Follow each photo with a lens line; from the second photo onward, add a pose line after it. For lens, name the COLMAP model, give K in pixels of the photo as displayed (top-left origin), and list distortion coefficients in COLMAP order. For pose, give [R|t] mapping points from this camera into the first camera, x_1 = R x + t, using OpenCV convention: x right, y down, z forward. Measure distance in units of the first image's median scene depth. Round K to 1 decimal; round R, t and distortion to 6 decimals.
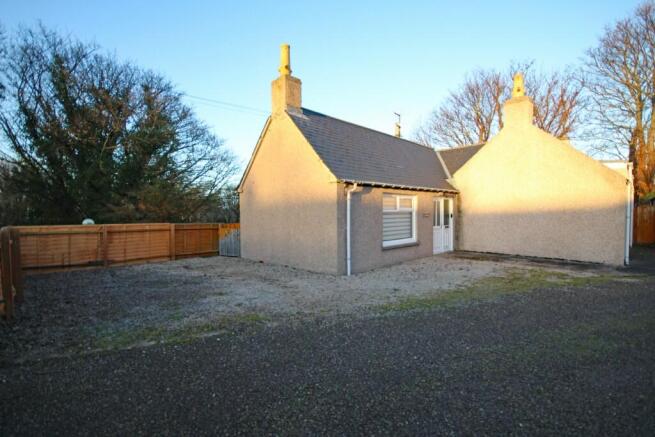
lens RADIAL K [[301.1, 0, 325.2], [0, 301.1, 219.3], [0, 0, 1]] dist [0.005570, -0.008185]
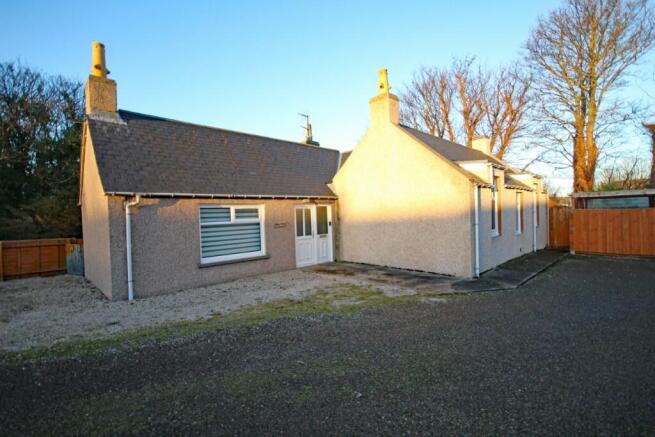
lens RADIAL K [[301.1, 0, 330.9], [0, 301.1, 218.8], [0, 0, 1]] dist [0.005570, -0.008185]
pose [[0.999717, -0.023632, 0.002618, 0.500214], [0.023650, 0.999696, -0.006946, -0.023924], [-0.002453, 0.007006, 0.999972, 0.087821]]
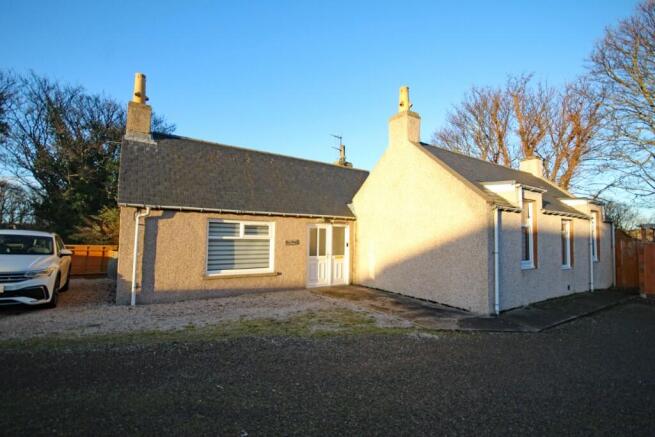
lens RADIAL K [[301.1, 0, 333.7], [0, 301.1, 220.1], [0, 0, 1]] dist [0.005570, -0.008185]
pose [[0.984388, 0.013496, -0.175495, 0.638333], [-0.027538, 0.996587, -0.077825, -0.016663], [0.173846, 0.081443, 0.981399, 0.130242]]
